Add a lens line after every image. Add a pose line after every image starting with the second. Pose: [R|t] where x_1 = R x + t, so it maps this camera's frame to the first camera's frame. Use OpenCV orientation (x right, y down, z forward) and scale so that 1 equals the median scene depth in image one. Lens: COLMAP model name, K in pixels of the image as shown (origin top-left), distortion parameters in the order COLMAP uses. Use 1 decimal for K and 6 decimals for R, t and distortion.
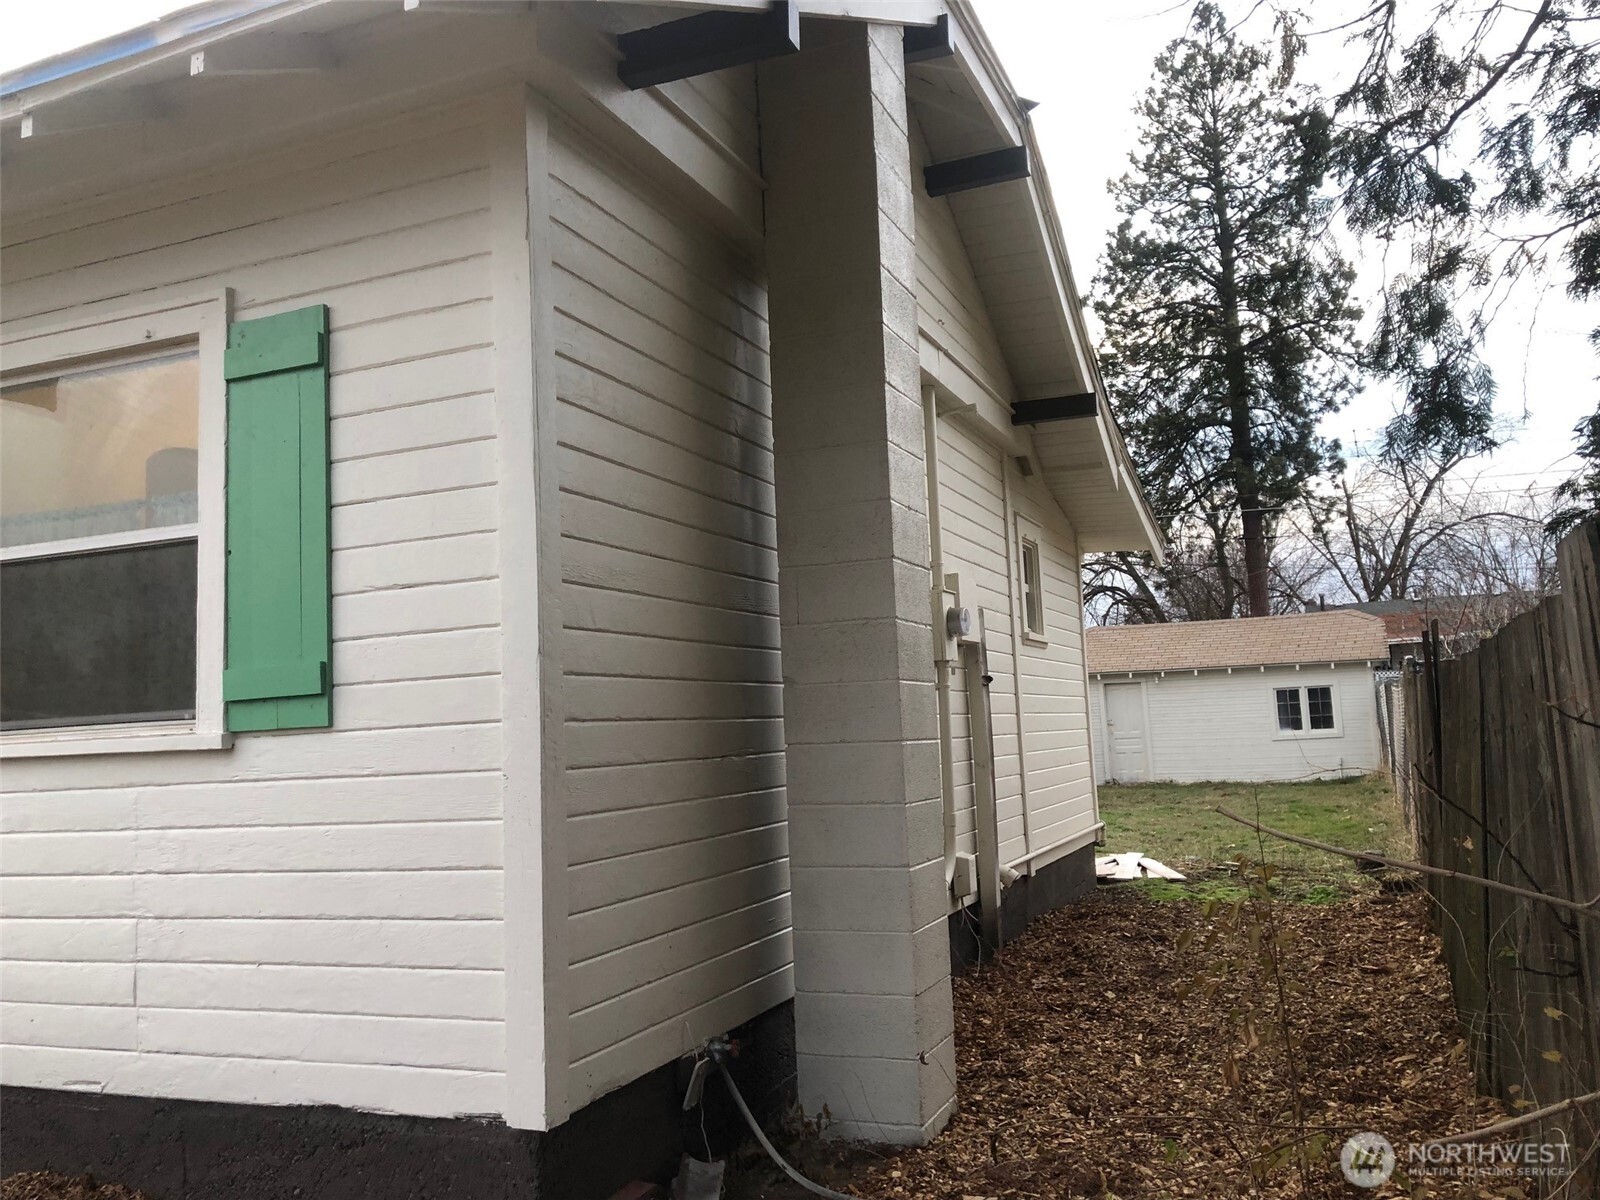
lens RADIAL K [[1310.0, 0, 797.2], [0, 1310.0, 594.8], [0, 0, 1]] dist [0.016288, -0.015879]
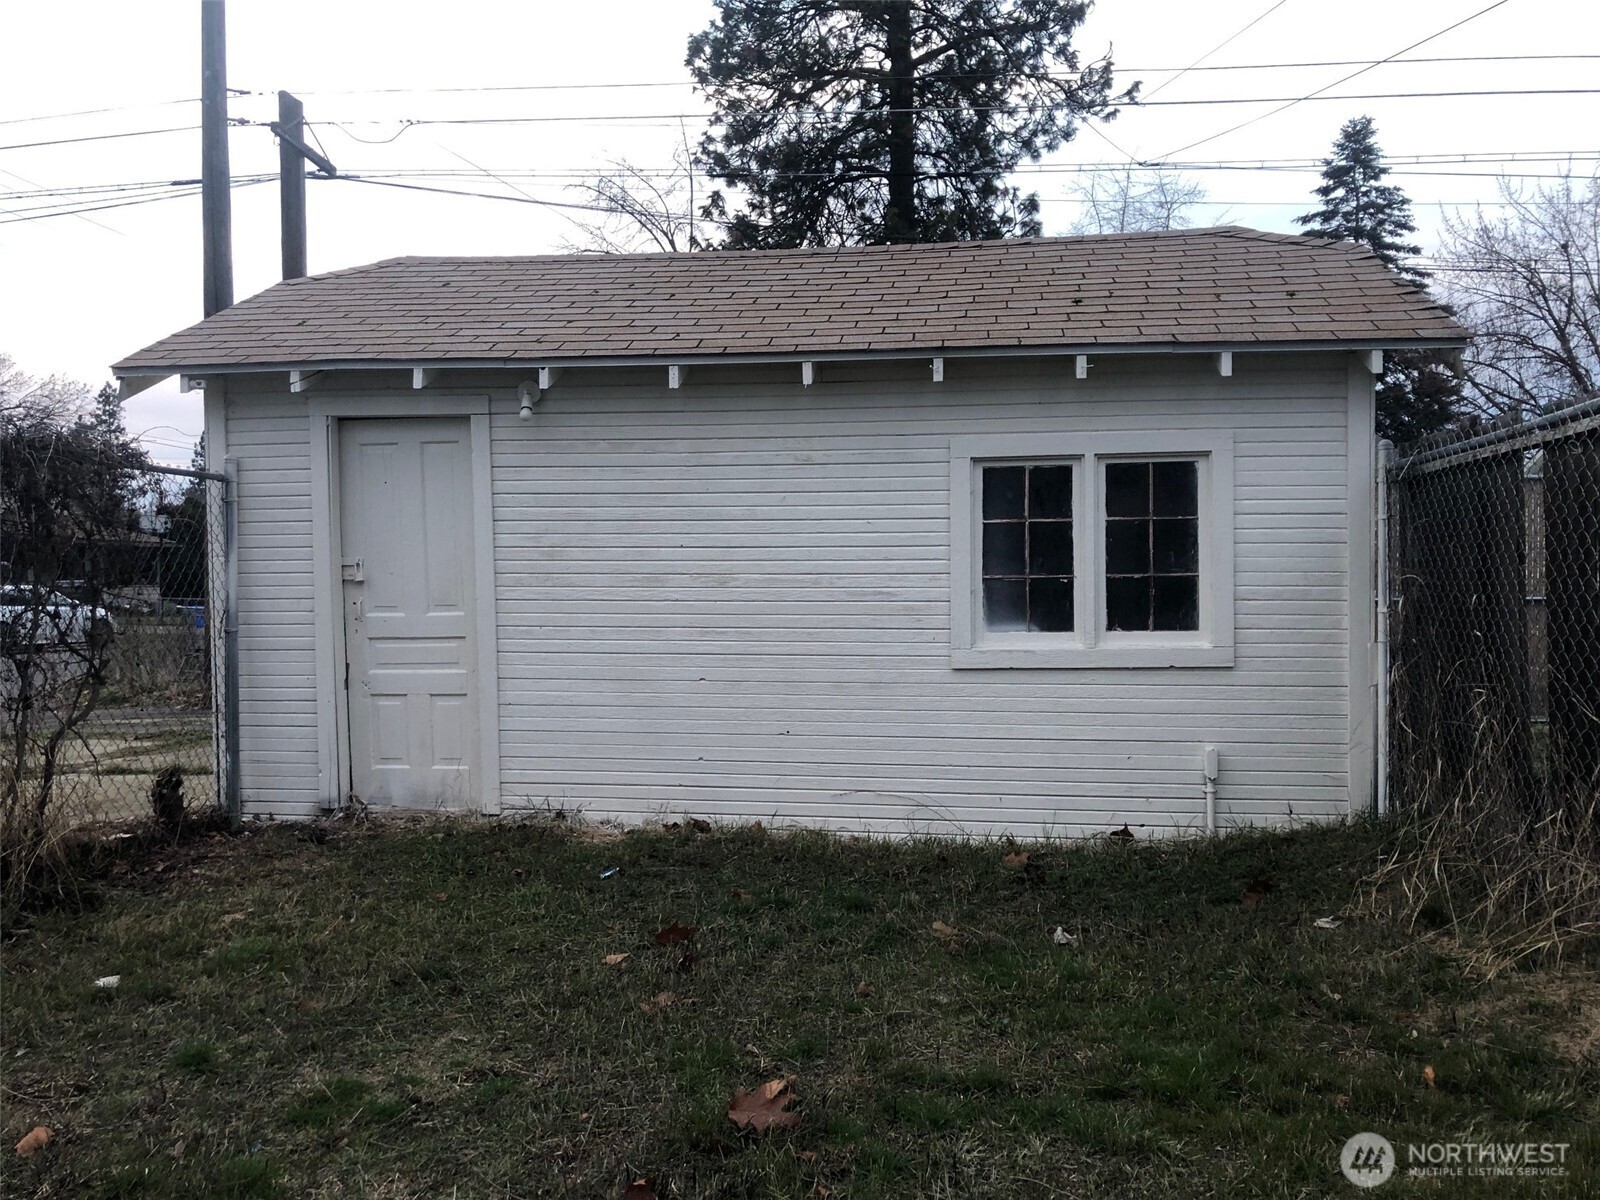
lens RADIAL K [[1310.0, 0, 804.1], [0, 1310.0, 602.9], [0, 0, 1]] dist [0.016288, -0.015879]
pose [[0.962975, 0.041711, 0.266344, 0.259757], [-0.068767, 0.993281, 0.093076, 0.074826], [-0.260672, -0.107945, 0.959374, 0.746324]]
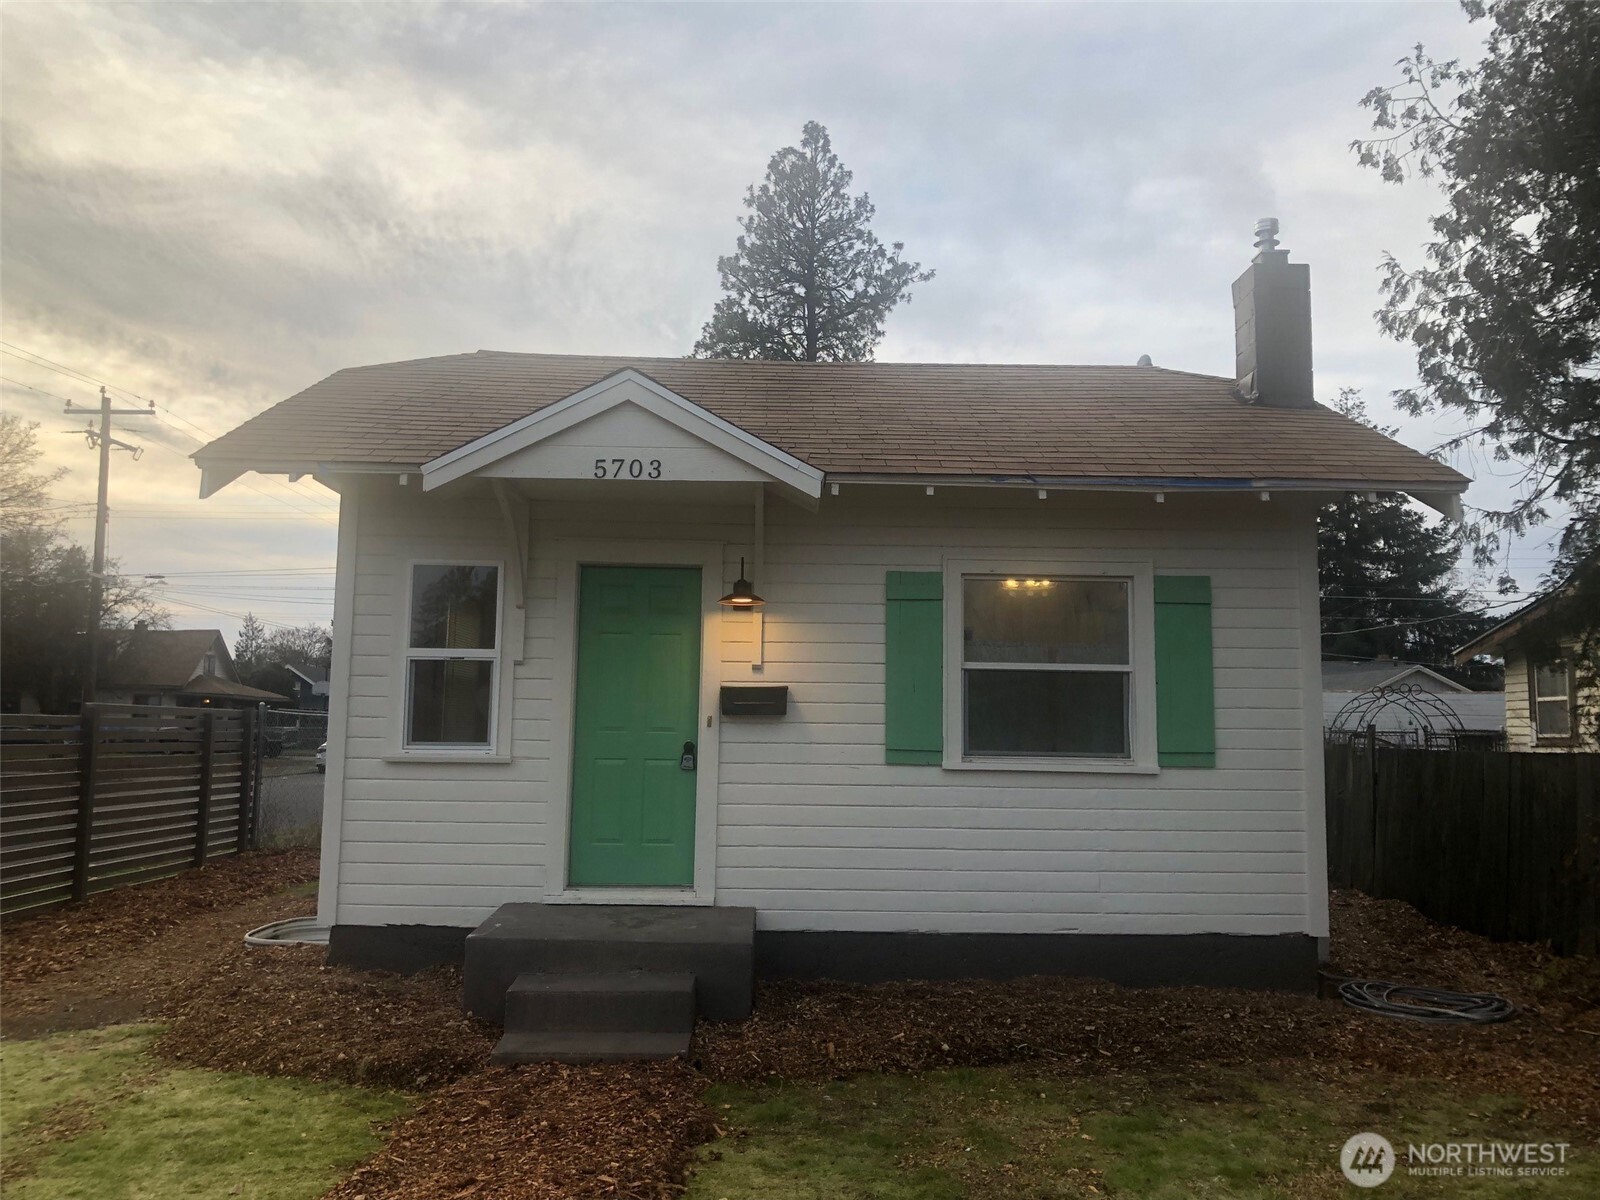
lens RADIAL K [[1310.0, 0, 786.2], [0, 1310.0, 596.5], [0, 0, 1]] dist [0.016288, -0.015879]
pose [[0.916577, 0.098923, 0.387428, -0.290369], [-0.094505, 0.995057, -0.030492, -0.007962], [-0.388529, -0.008666, 0.921396, -0.119145]]
